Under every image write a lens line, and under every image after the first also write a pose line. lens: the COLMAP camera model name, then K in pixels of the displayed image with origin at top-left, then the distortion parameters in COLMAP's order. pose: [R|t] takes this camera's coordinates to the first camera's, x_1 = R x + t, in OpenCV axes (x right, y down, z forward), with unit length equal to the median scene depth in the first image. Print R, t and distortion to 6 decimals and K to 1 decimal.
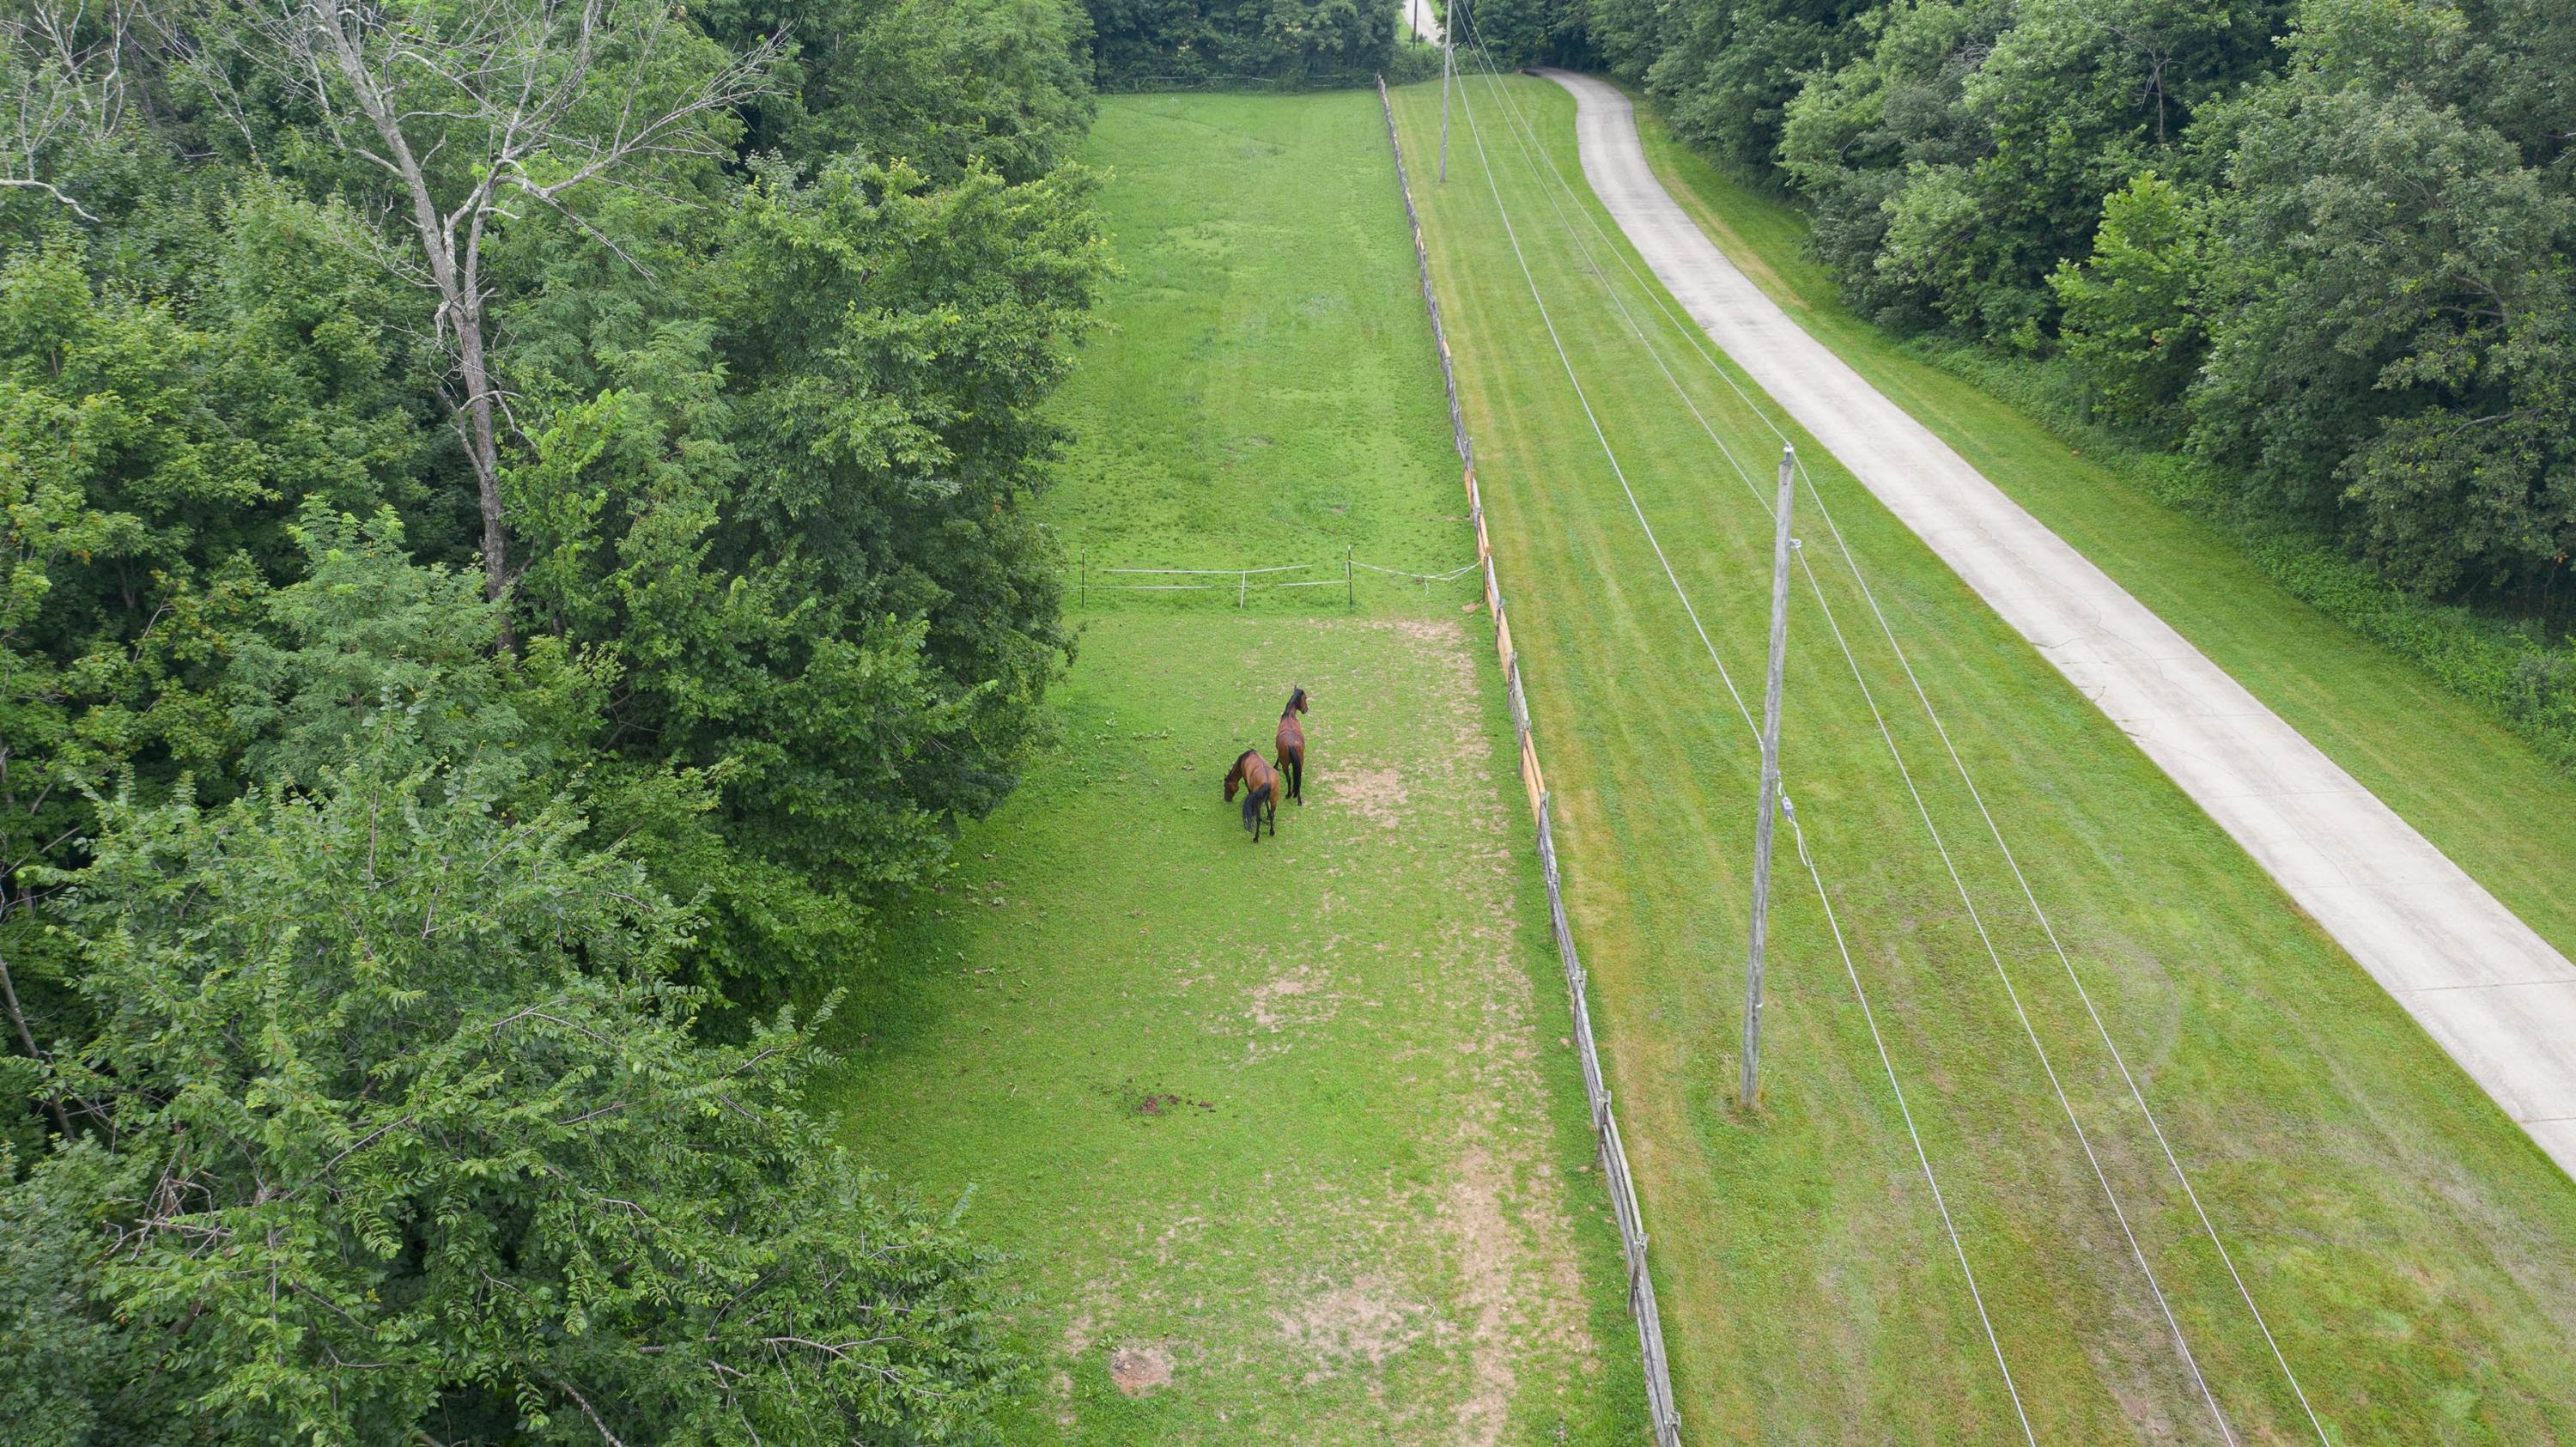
lens RADIAL K [[1996.2, 0, 1244.8], [0, 1996.2, 856.9], [0, 0, 1]] dist [-0.001442, -0.046986]
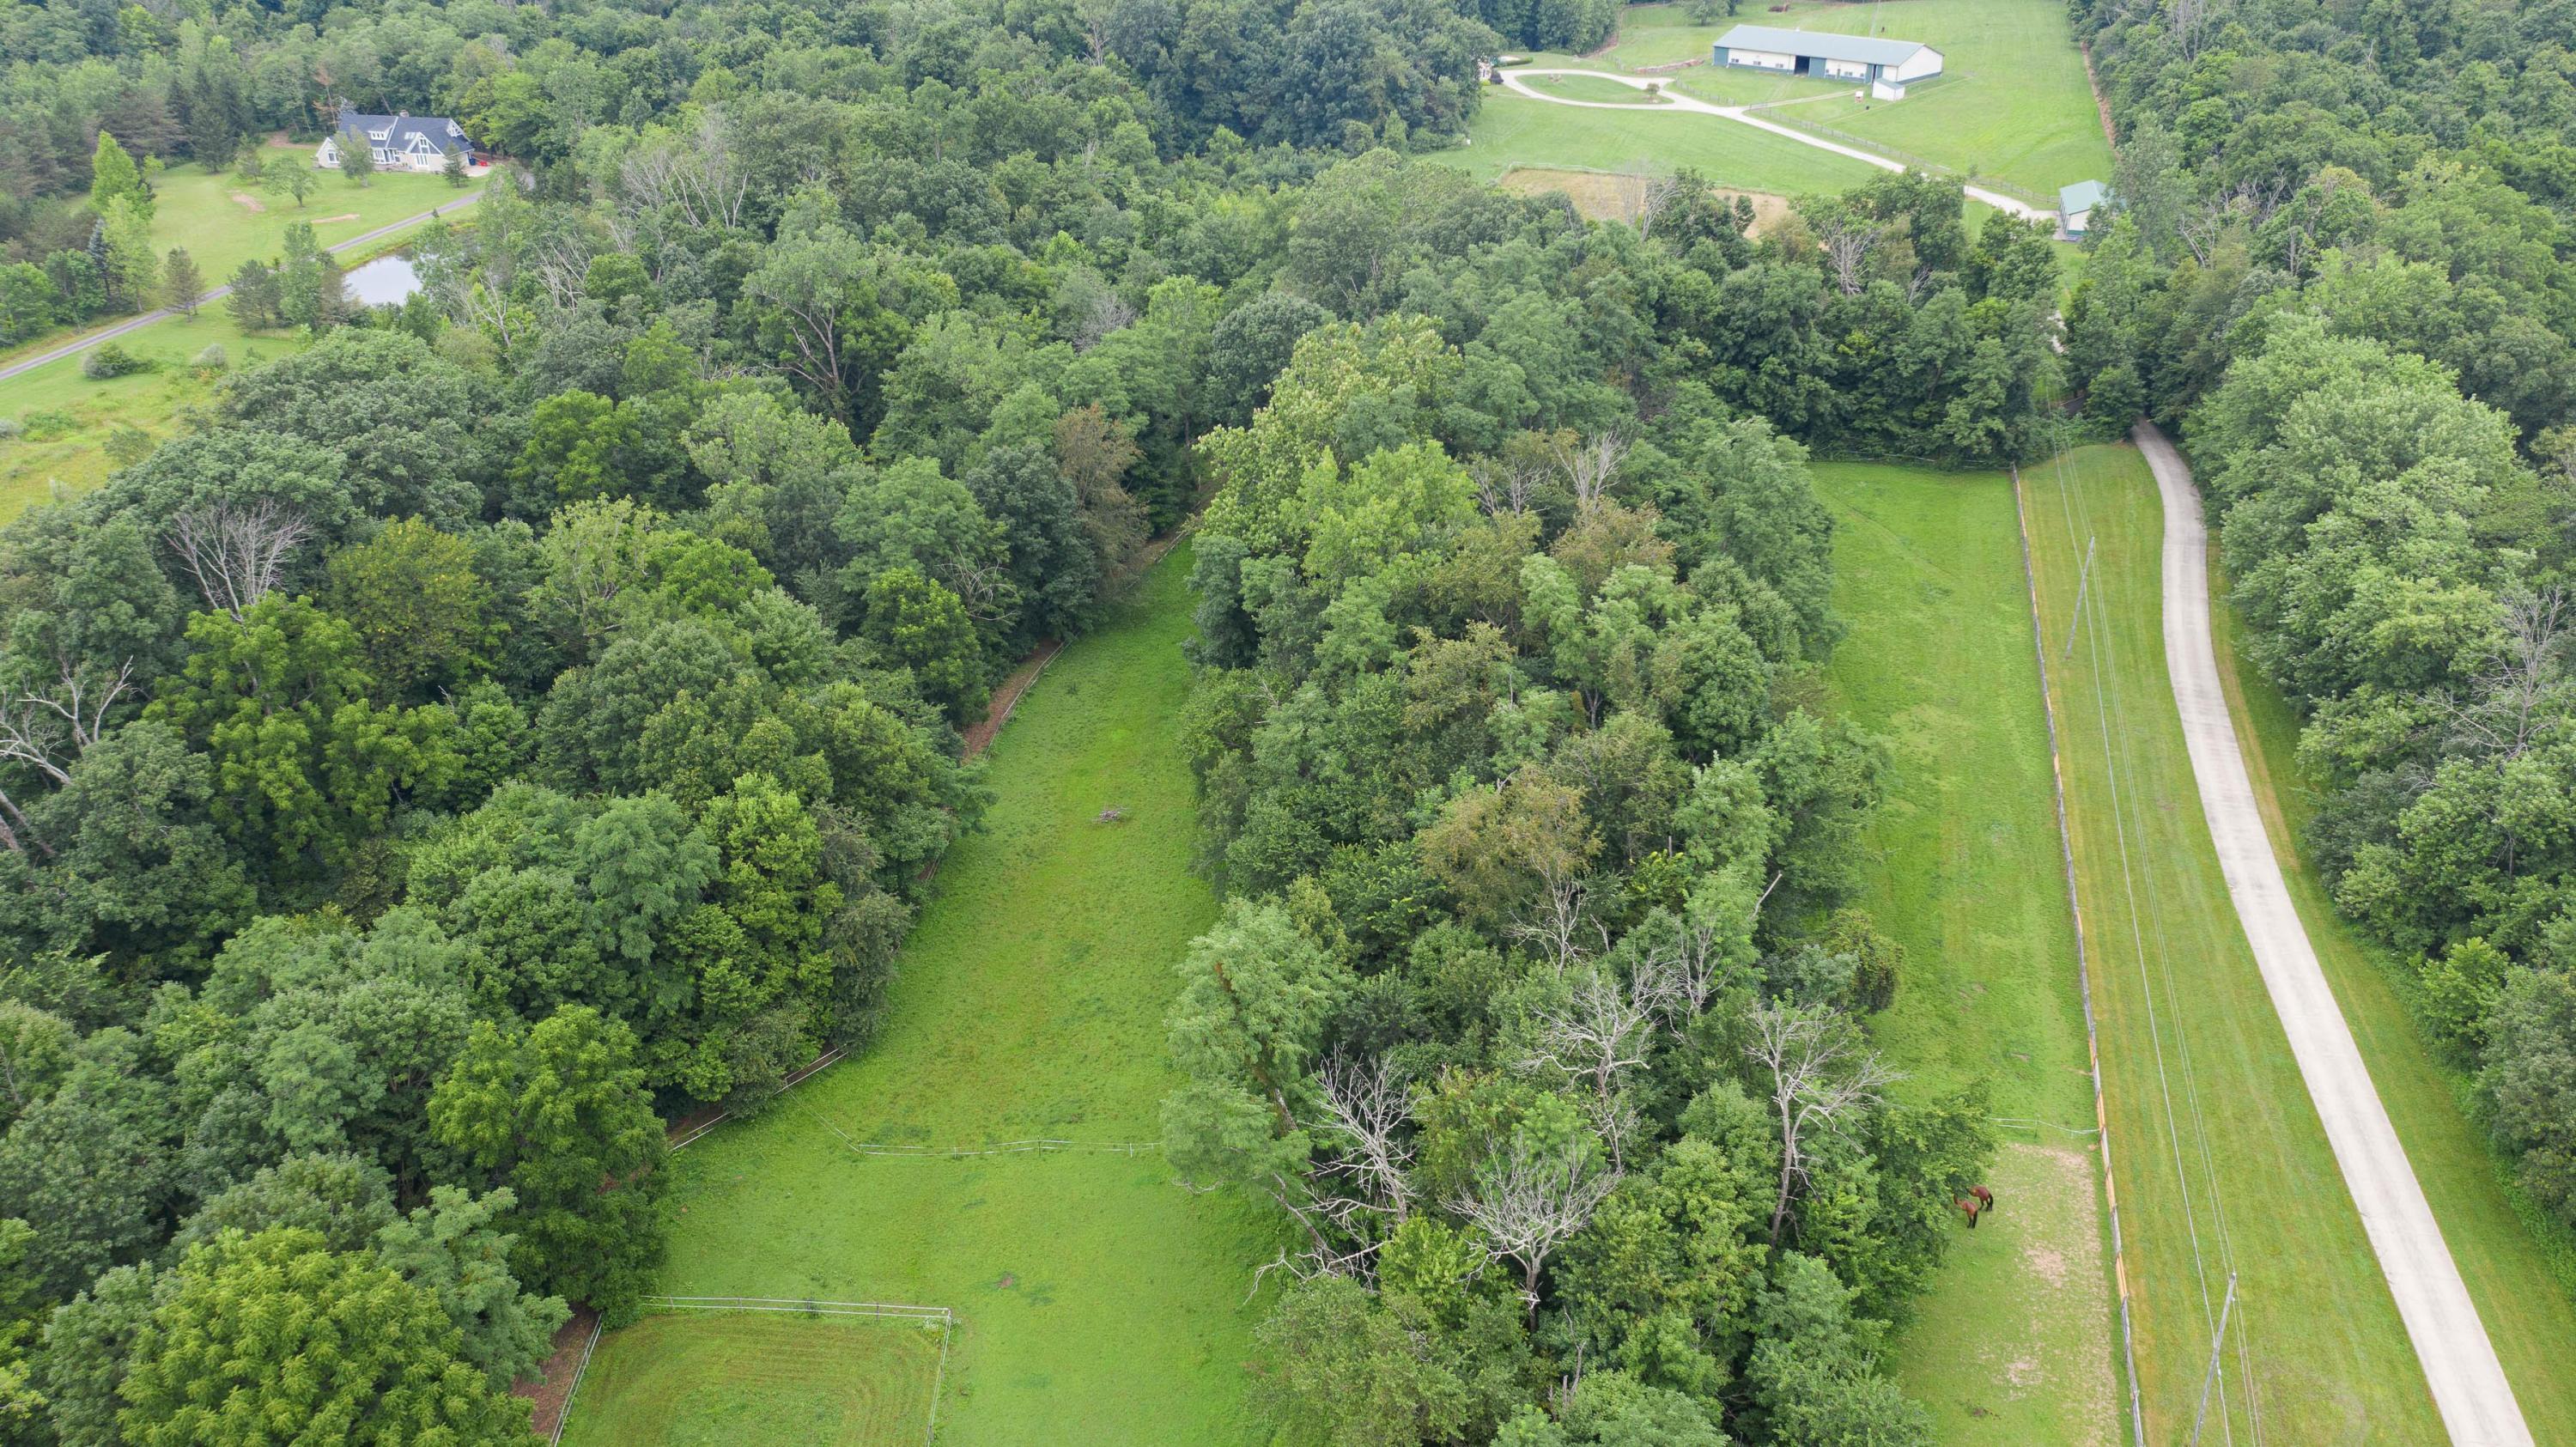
lens RADIAL K [[2019.1, 0, 1288.0], [0, 2019.1, 723.5], [0, 0, 1]] dist [-0.027450, 0.003179]
pose [[0.972504, 0.111762, -0.204316, -0.343765], [-0.113083, 0.993572, 0.005233, -0.494246], [0.203587, 0.018016, 0.978891, -1.331971]]
